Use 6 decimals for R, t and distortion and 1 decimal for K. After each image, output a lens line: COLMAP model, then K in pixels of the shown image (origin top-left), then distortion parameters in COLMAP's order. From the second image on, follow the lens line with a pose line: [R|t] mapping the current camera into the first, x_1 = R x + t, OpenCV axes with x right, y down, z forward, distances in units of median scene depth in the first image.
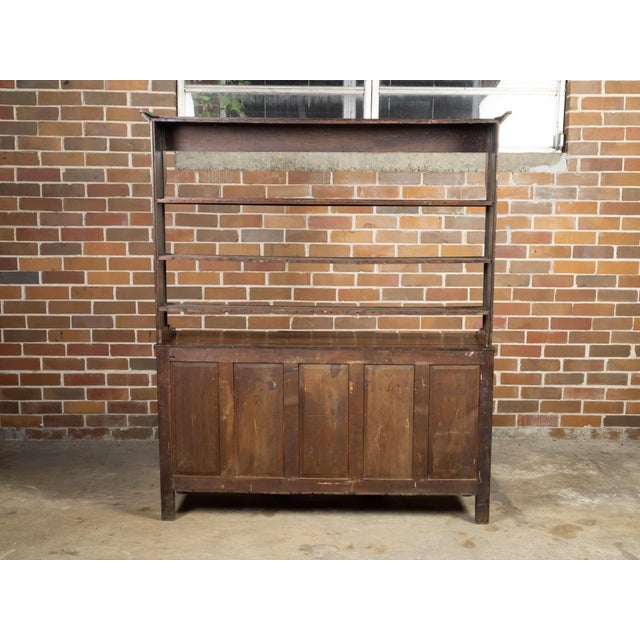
lens RADIAL K [[721.2, 0, 317.9], [0, 721.2, 324.5], [0, 0, 1]] dist [0.004728, 0.000000]
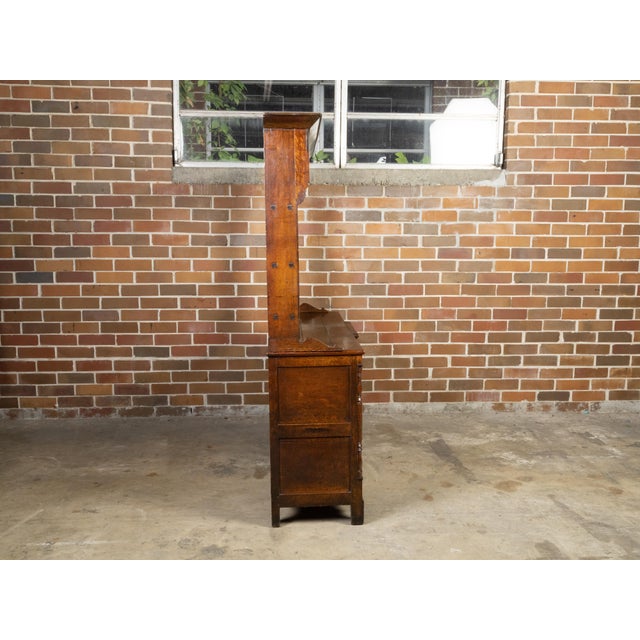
lens RADIAL K [[635.9, 0, 311.9], [0, 635.9, 323.1], [0, 0, 1]] dist [0.007017, 0.000000]
pose [[0.999175, -0.007765, 0.039858, -0.015900], [0.007504, 0.999949, 0.006695, 0.004222], [-0.039908, -0.006391, 0.999183, -0.030427]]
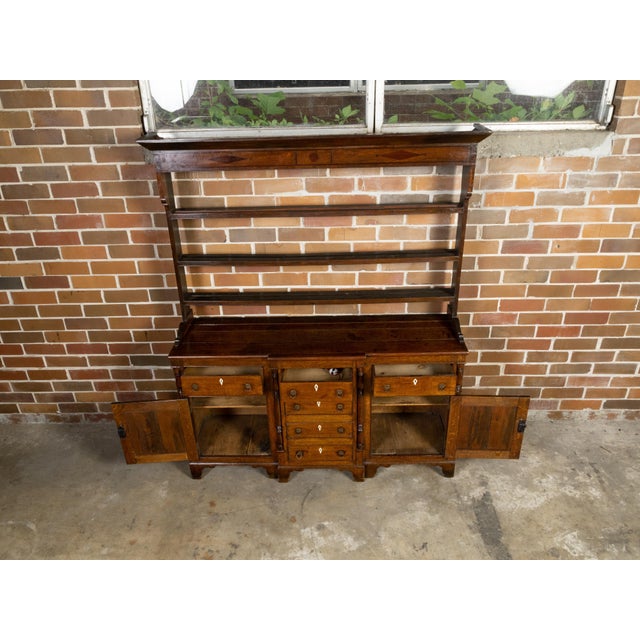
lens RADIAL K [[507.7, 0, 319.7], [0, 507.7, 315.6], [0, 0, 1]] dist [-0.015174, 0.007808]
pose [[0.998926, -0.008786, -0.045500, 0.034621], [0.022992, 0.946451, 0.322027, -0.229602], [0.040234, -0.322727, 0.945636, 0.372588]]
